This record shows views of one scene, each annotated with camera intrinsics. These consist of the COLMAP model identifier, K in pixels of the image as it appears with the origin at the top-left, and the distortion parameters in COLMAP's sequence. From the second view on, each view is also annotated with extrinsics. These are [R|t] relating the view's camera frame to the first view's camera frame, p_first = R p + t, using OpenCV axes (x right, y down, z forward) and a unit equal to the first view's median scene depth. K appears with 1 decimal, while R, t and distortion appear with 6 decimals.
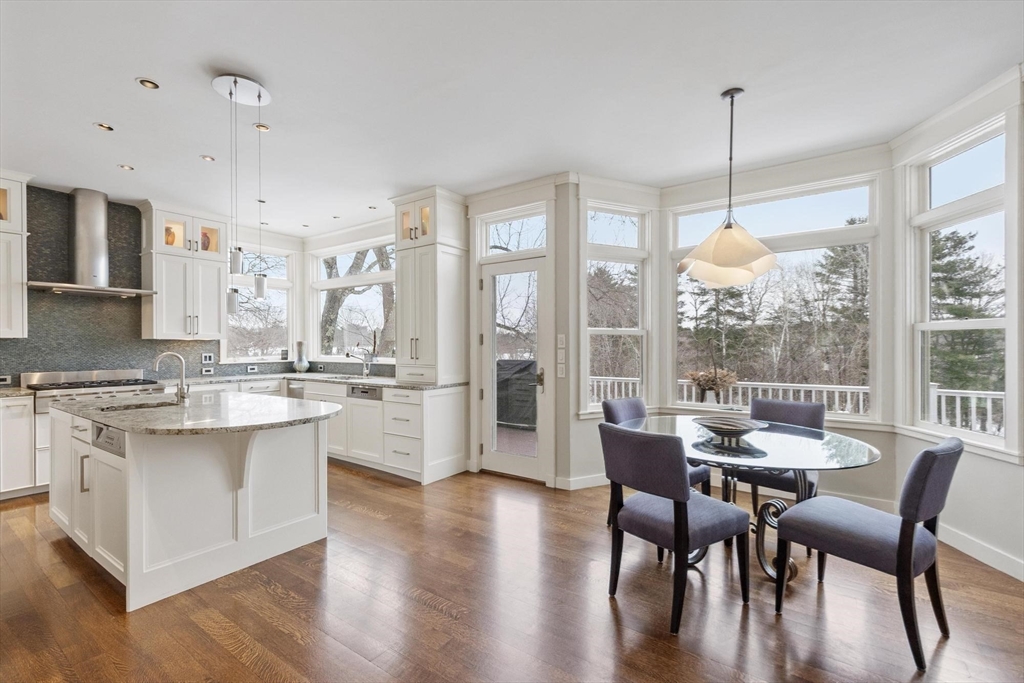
lens RADIAL K [[450.1, 0, 509.7], [0, 450.1, 346.7], [0, 0, 1]] dist [0.005553, -0.000422]
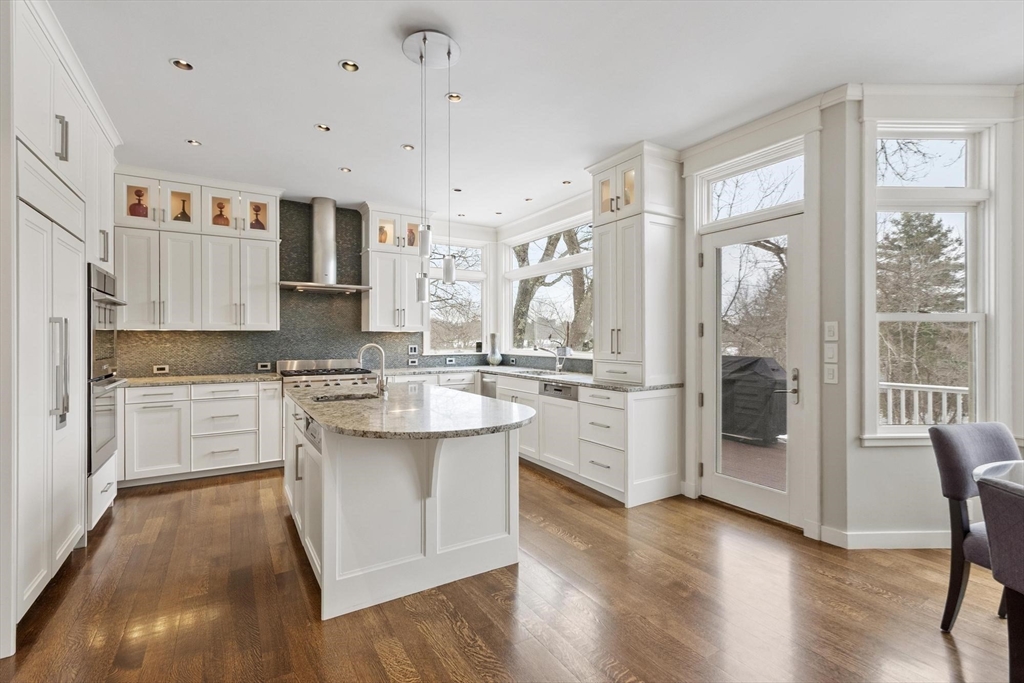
lens RADIAL K [[462.0, 0, 509.1], [0, 462.0, 338.1], [0, 0, 1]] dist [0.001924, -0.000106]
pose [[0.918633, 0.001594, -0.395110, -0.054550], [-0.003077, 0.999990, -0.003119, 0.001706], [0.395101, 0.004081, 0.918629, 0.133657]]
